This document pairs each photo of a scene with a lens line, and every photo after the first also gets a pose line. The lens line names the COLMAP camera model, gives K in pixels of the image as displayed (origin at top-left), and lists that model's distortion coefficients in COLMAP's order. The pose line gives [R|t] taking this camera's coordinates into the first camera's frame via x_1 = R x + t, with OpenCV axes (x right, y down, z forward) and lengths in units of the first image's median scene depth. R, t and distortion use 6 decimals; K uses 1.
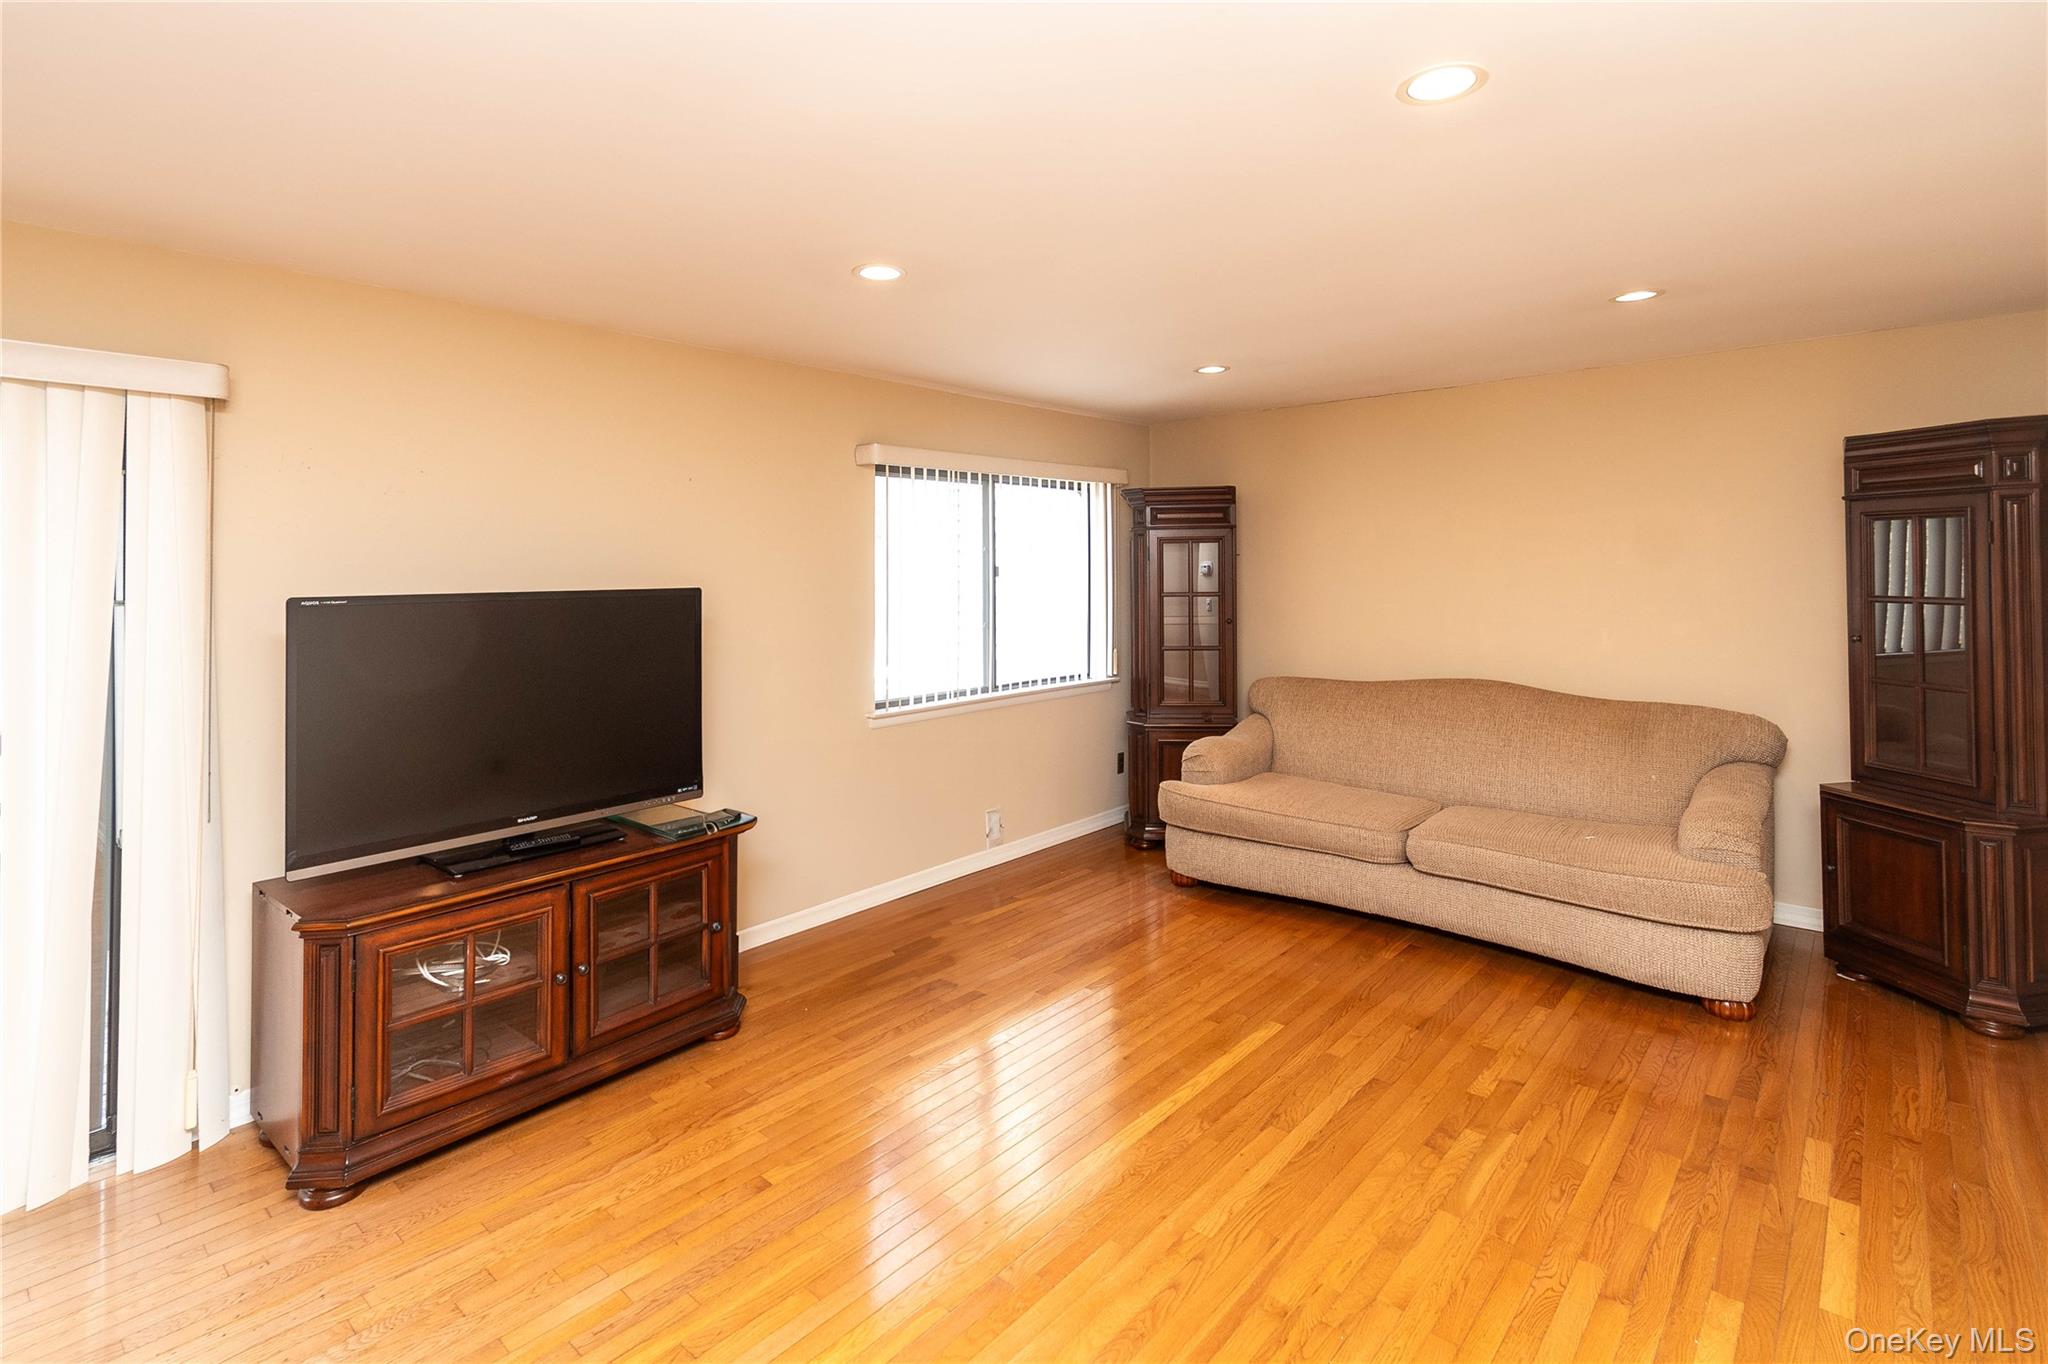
lens RADIAL K [[1005.9, 0, 1022.6], [0, 1005.9, 539.9], [0, 0, 1]] dist [0.002578, -0.000054]
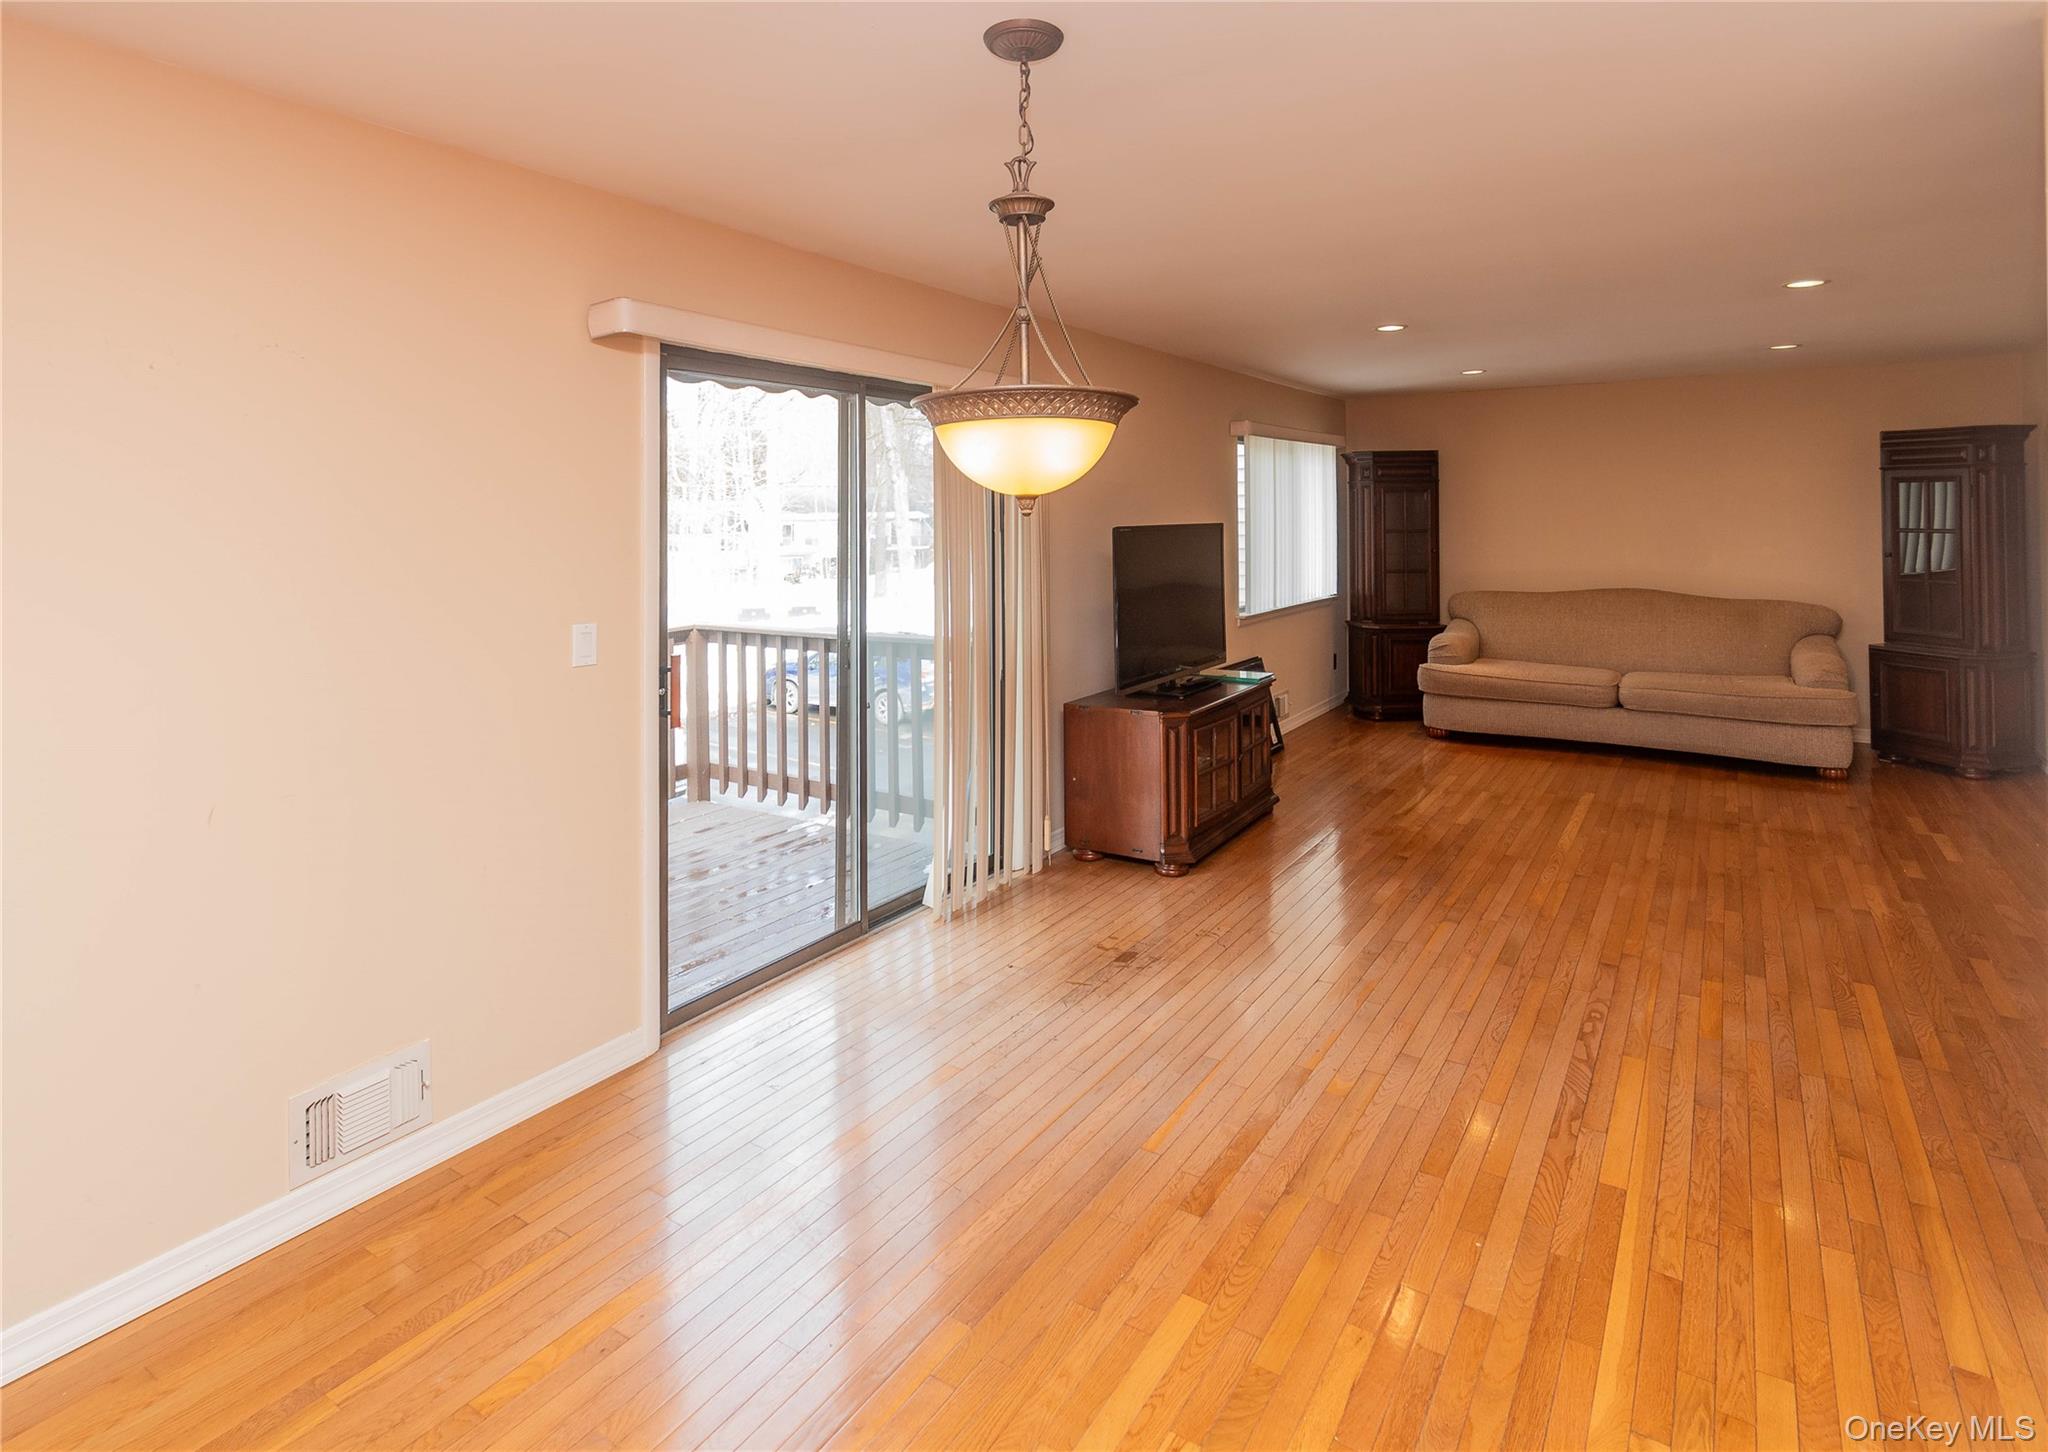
lens RADIAL K [[1102.0, 0, 1027.9], [0, 1102.0, 477.4], [0, 0, 1]] dist [0.000667, -0.000311]
pose [[0.988592, 0.006807, 0.150461, -0.828137], [-0.006112, 0.999968, -0.005085, -0.009954], [-0.150491, 0.004108, 0.988603, -0.561698]]
